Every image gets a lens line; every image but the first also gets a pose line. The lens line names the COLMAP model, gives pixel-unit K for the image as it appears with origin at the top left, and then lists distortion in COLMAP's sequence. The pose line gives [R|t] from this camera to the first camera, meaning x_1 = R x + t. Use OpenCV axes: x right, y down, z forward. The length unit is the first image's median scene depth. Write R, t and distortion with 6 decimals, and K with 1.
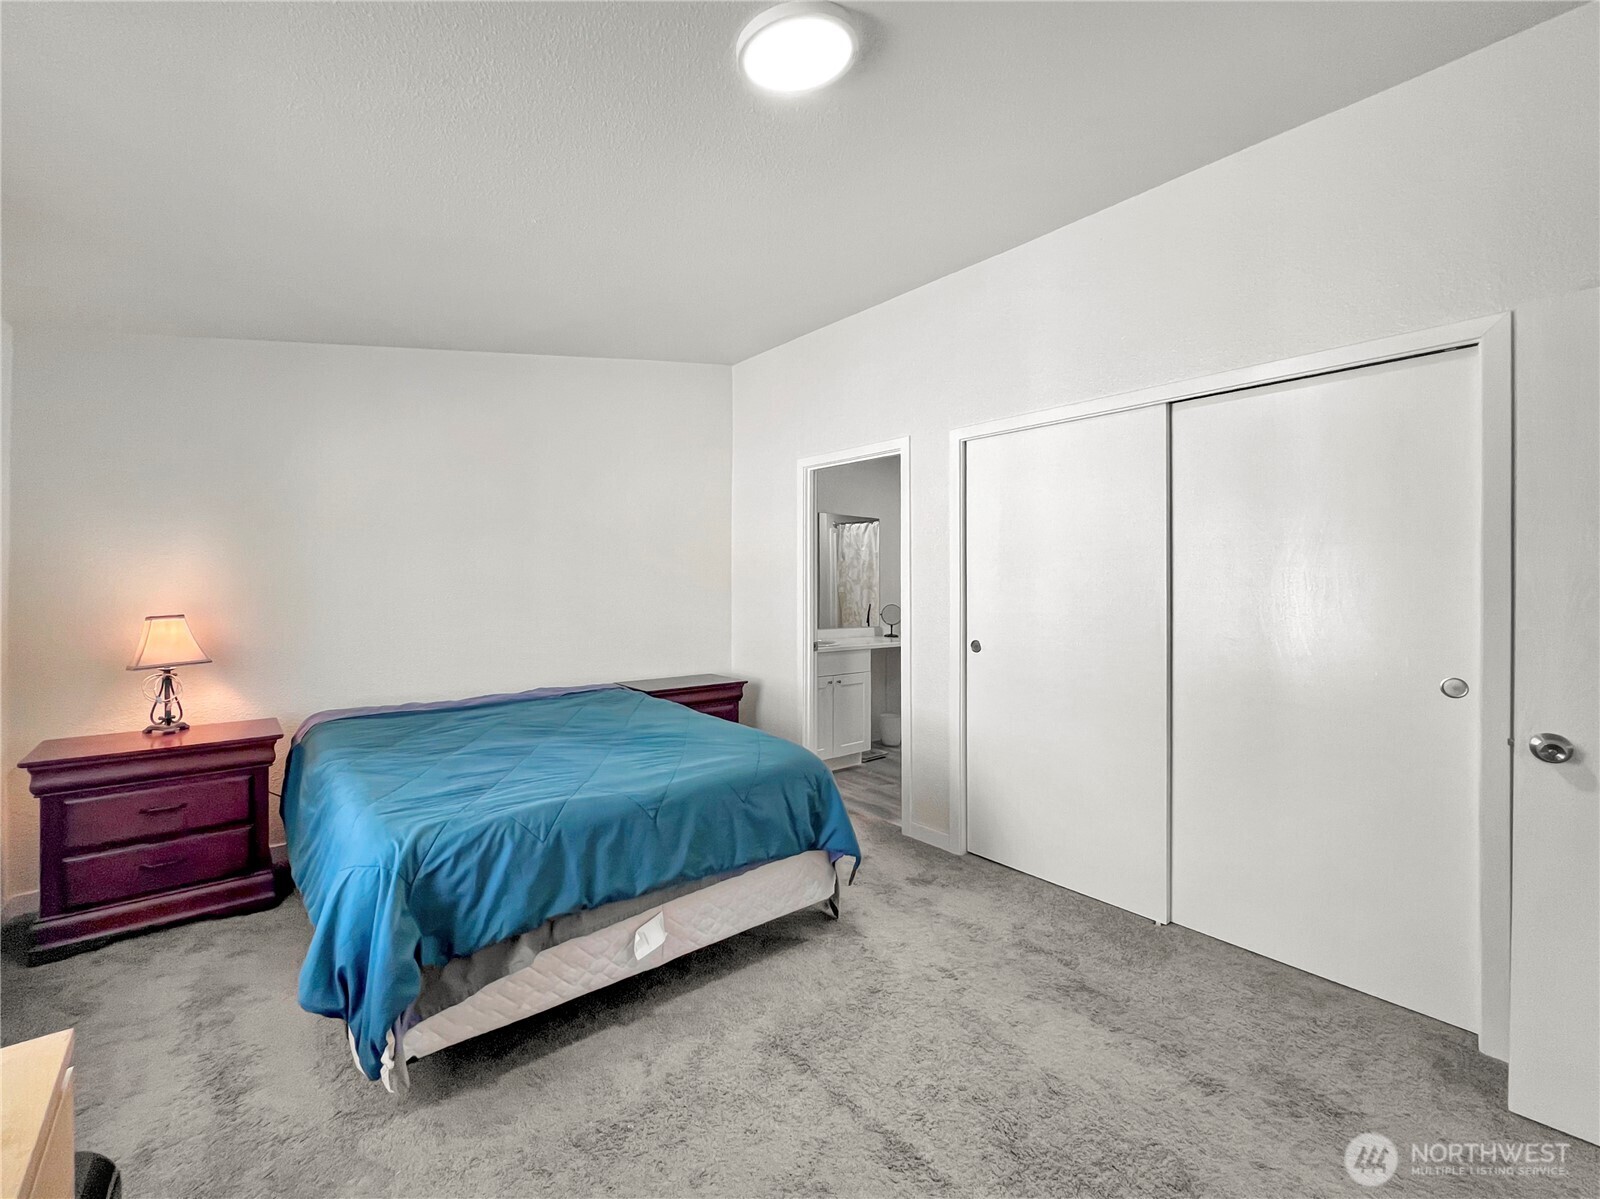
lens RADIAL K [[646.2, 0, 802.9], [0, 646.2, 563.7], [0, 0, 1]] dist [0.001701, 0.000369]
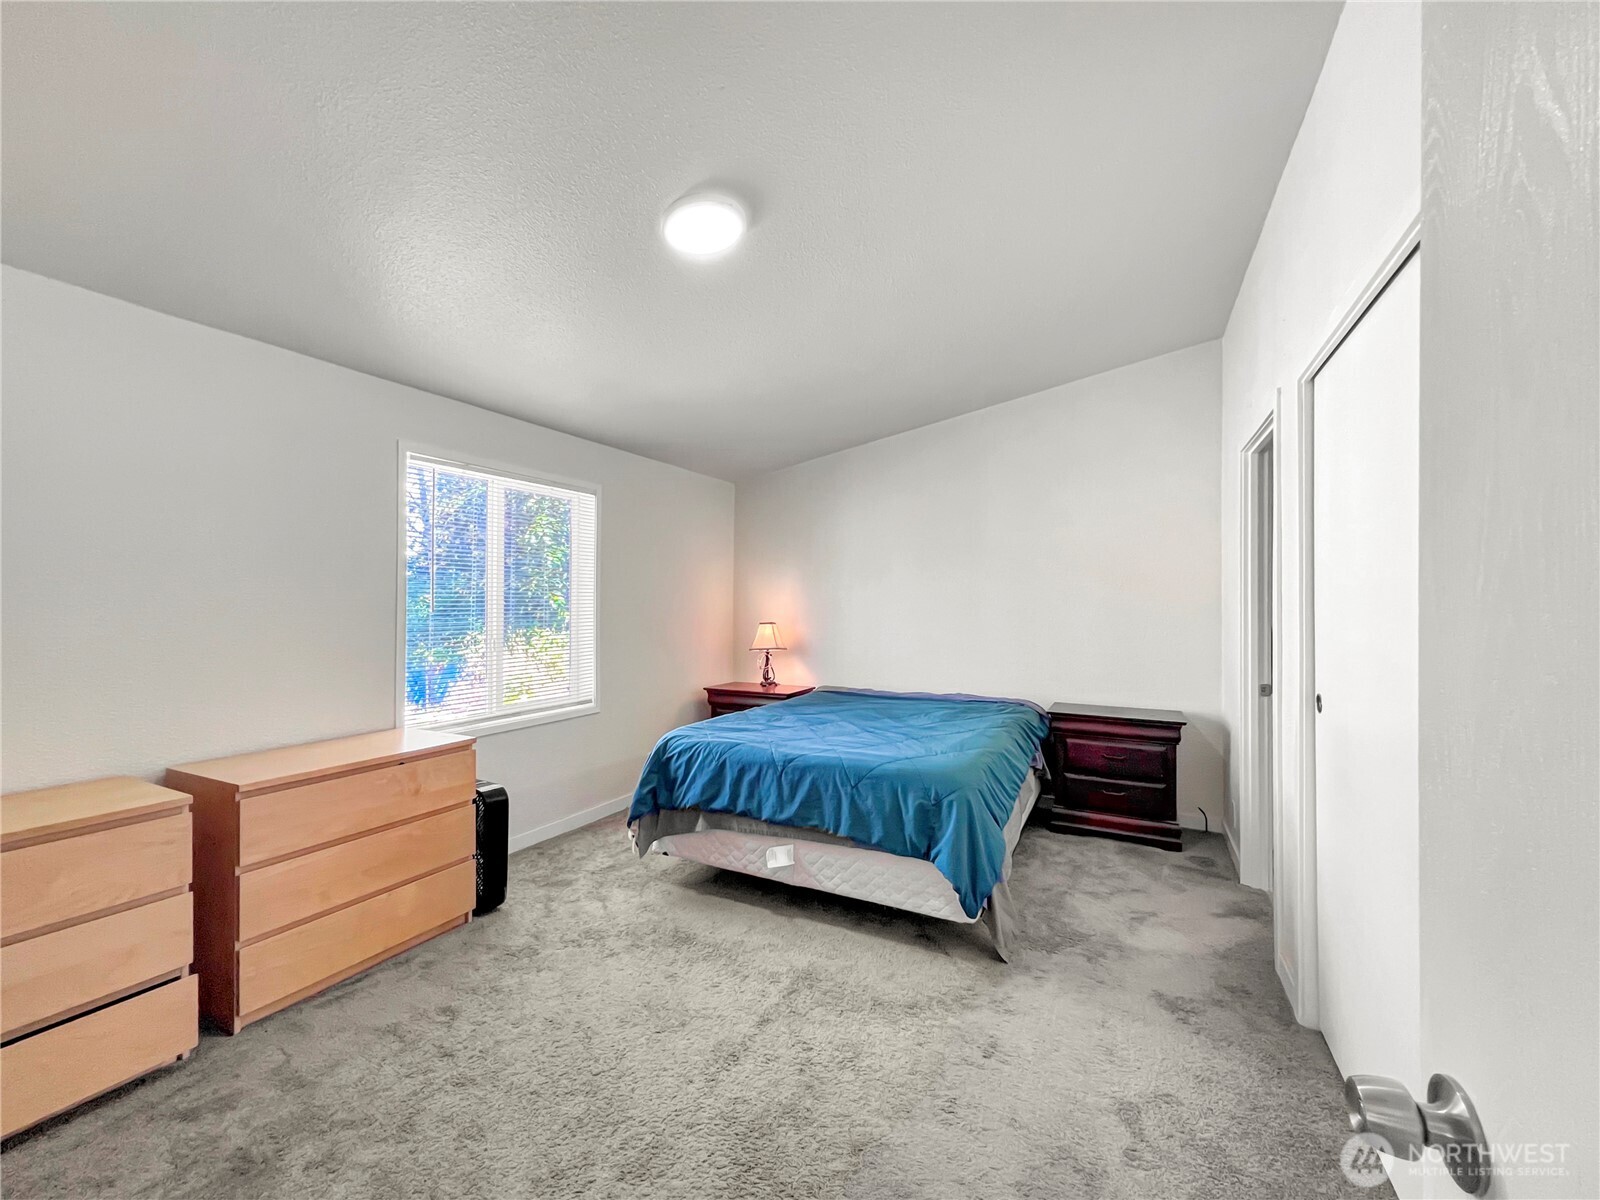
lens RADIAL K [[642.0, 0, 797.0], [0, 642.0, 595.8], [0, 0, 1]] dist [0.000978, 0.000039]
pose [[0.410342, -0.016036, -0.911791, 1.066018], [0.025463, 0.999657, -0.006122, 0.028073], [0.911576, -0.020705, 0.410610, 0.494635]]
